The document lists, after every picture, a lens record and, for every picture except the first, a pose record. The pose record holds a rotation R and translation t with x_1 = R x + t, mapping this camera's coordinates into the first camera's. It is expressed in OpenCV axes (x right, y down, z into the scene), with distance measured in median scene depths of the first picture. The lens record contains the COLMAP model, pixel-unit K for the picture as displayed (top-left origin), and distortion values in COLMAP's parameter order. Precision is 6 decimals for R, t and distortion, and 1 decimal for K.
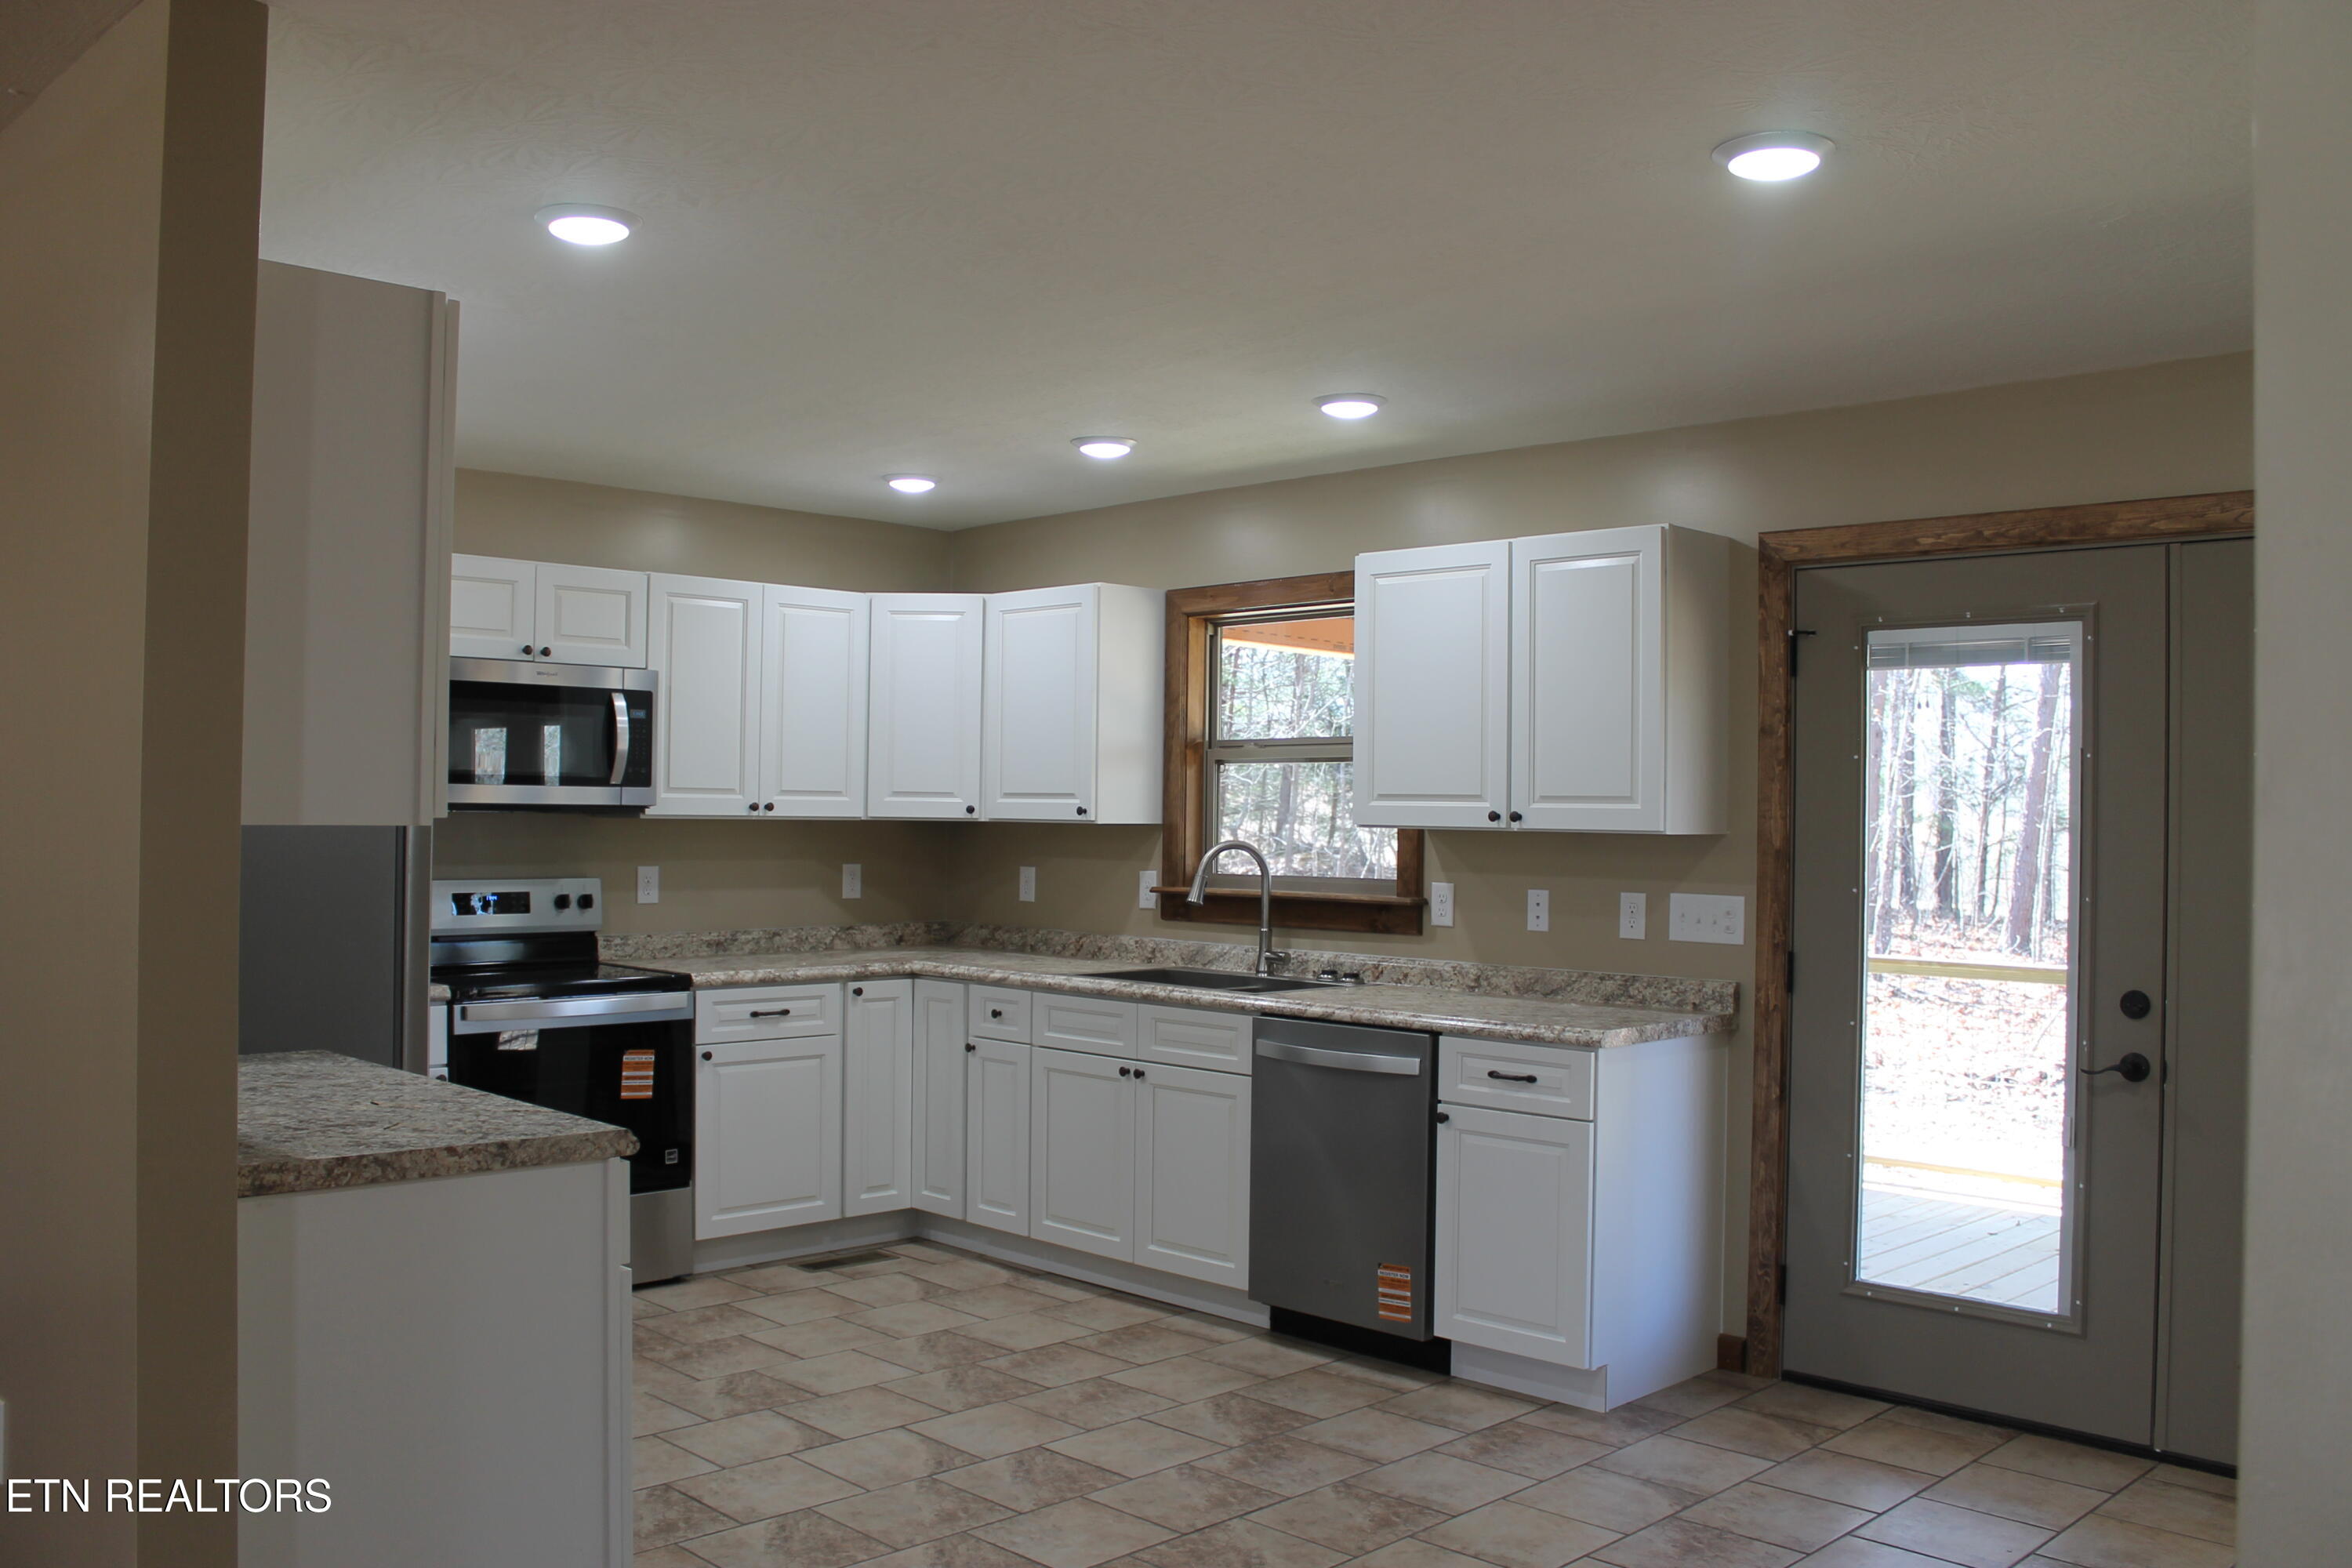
lens RADIAL K [[1905.3, 0, 1170.1], [0, 1905.3, 796.0], [0, 0, 1]] dist [-0.162982, 0.138121]
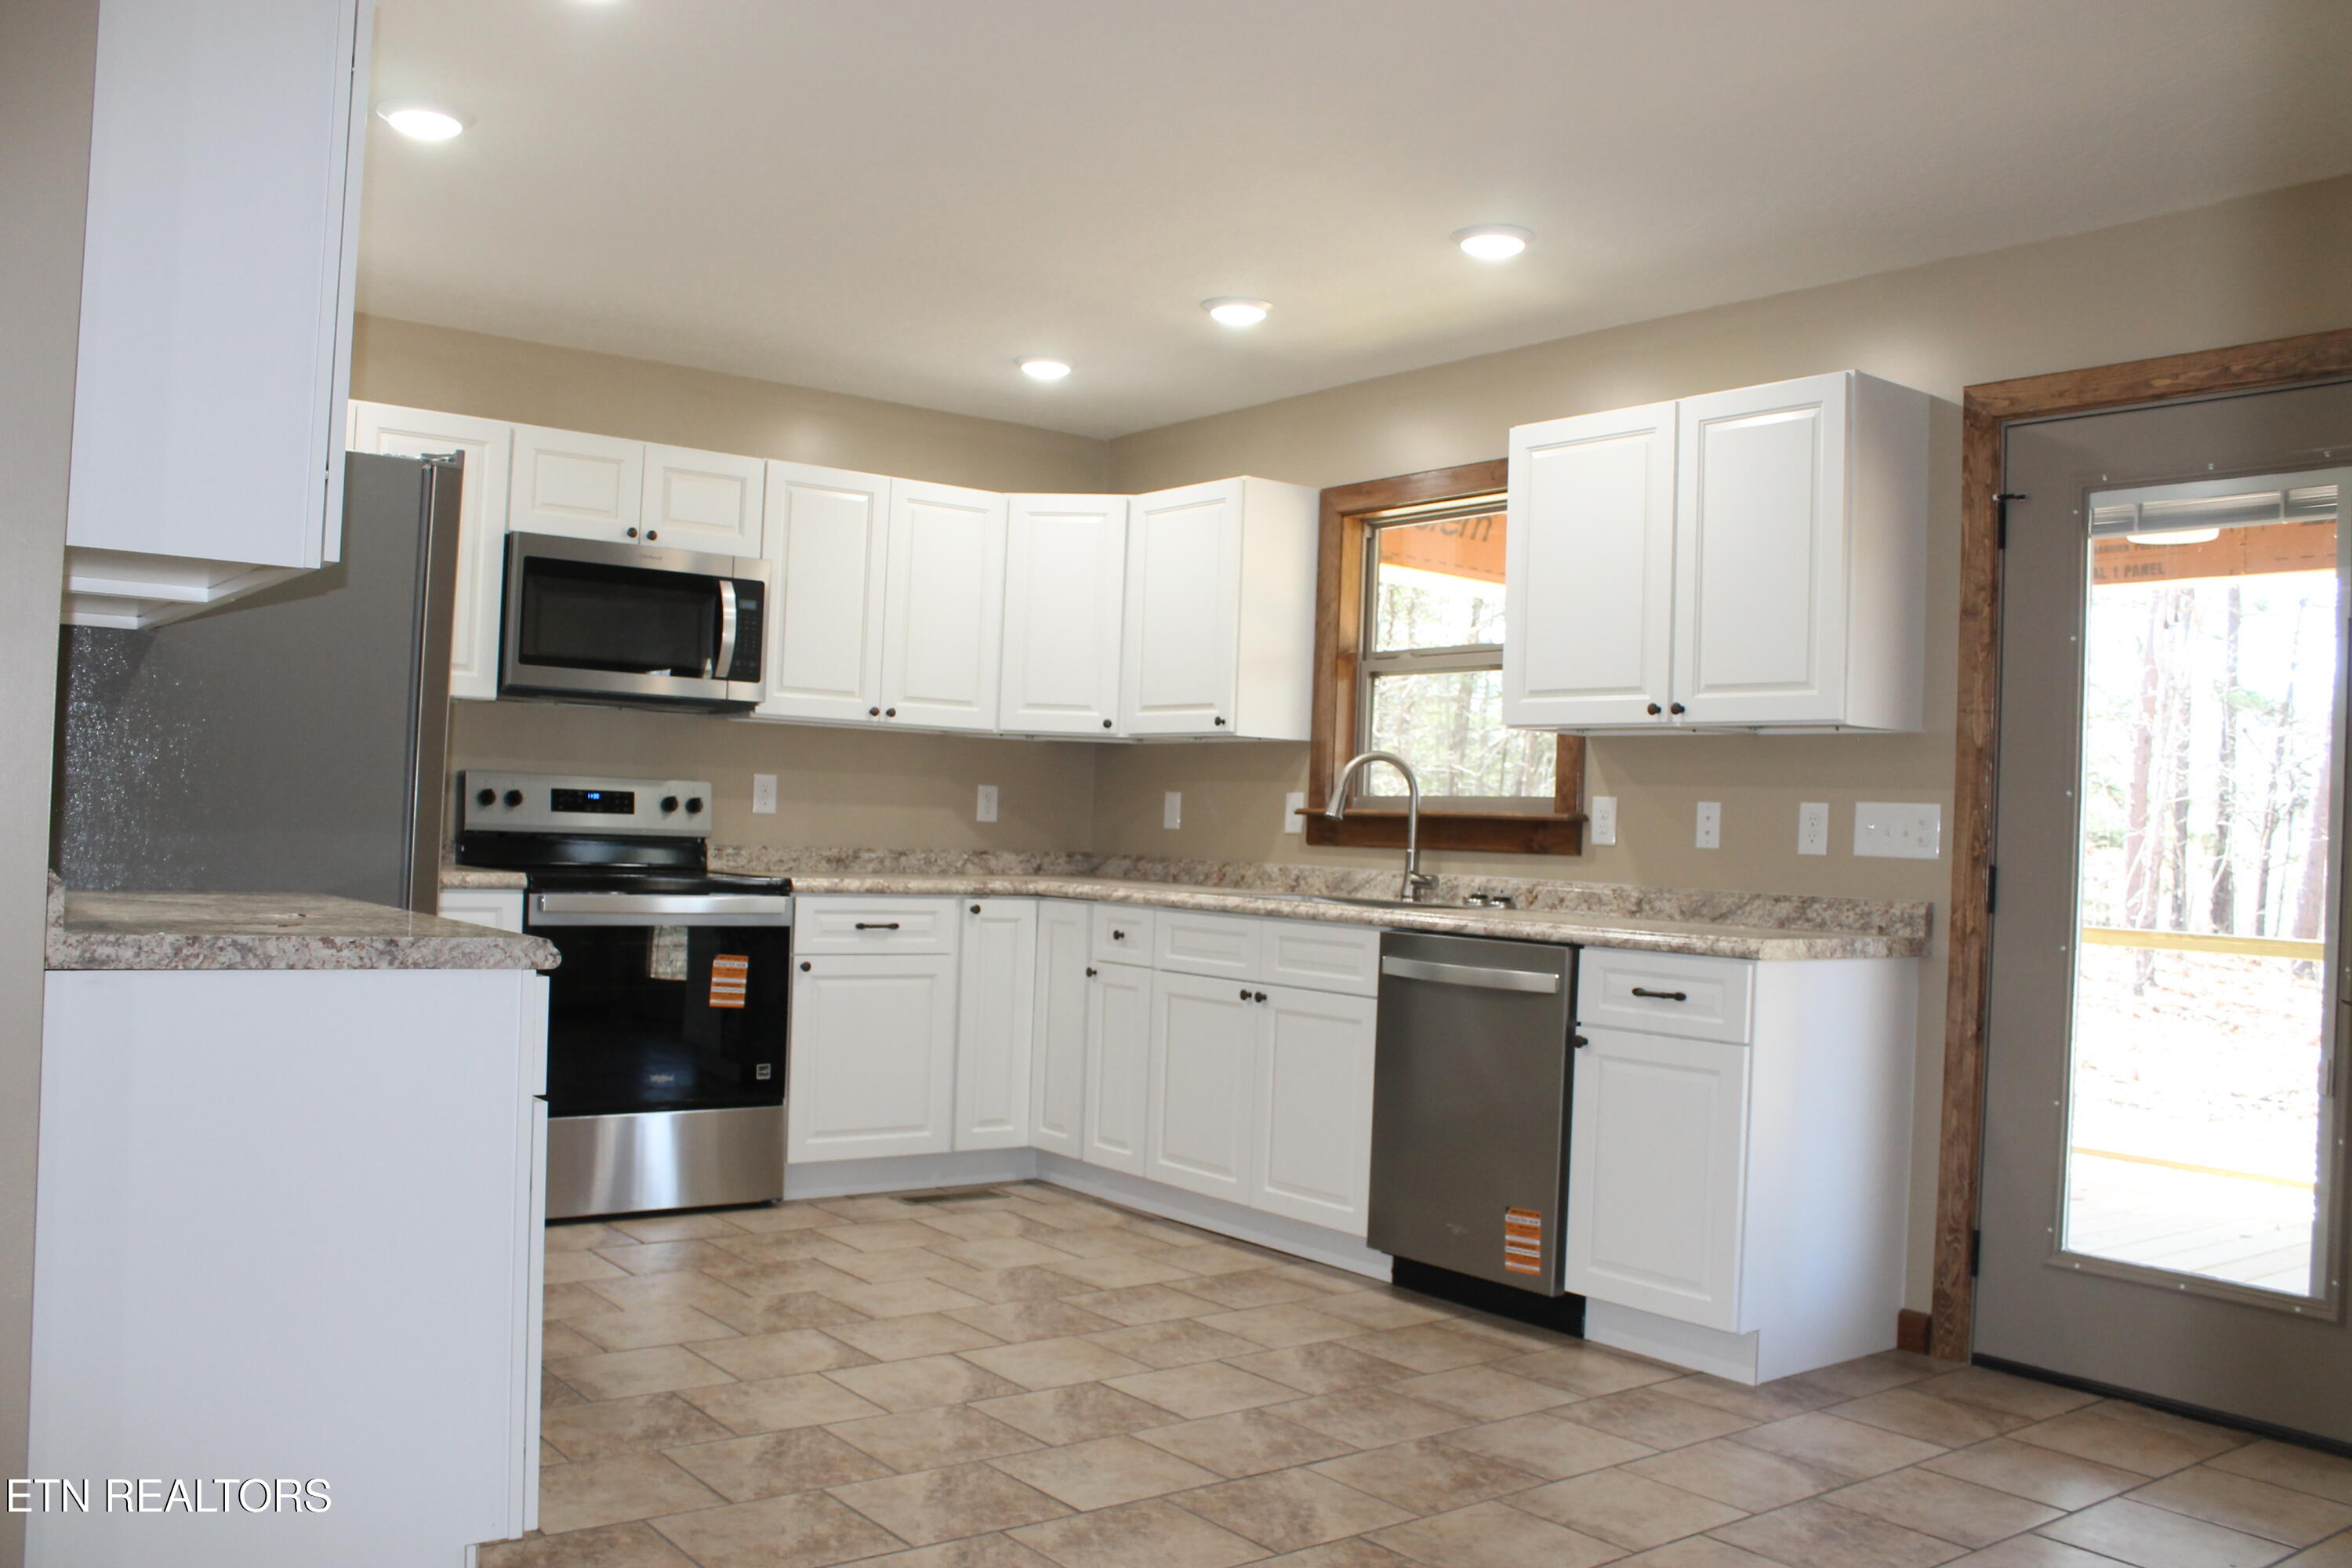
lens RADIAL K [[1912.5, 0, 1180.1], [0, 1912.5, 800.8], [0, 0, 1]] dist [-0.158927, 0.129993]
pose [[0.992060, 0.024102, -0.123433, 0.060281], [-0.024764, 0.999686, -0.003826, 0.061005], [0.123302, 0.006853, 0.992346, 0.093563]]
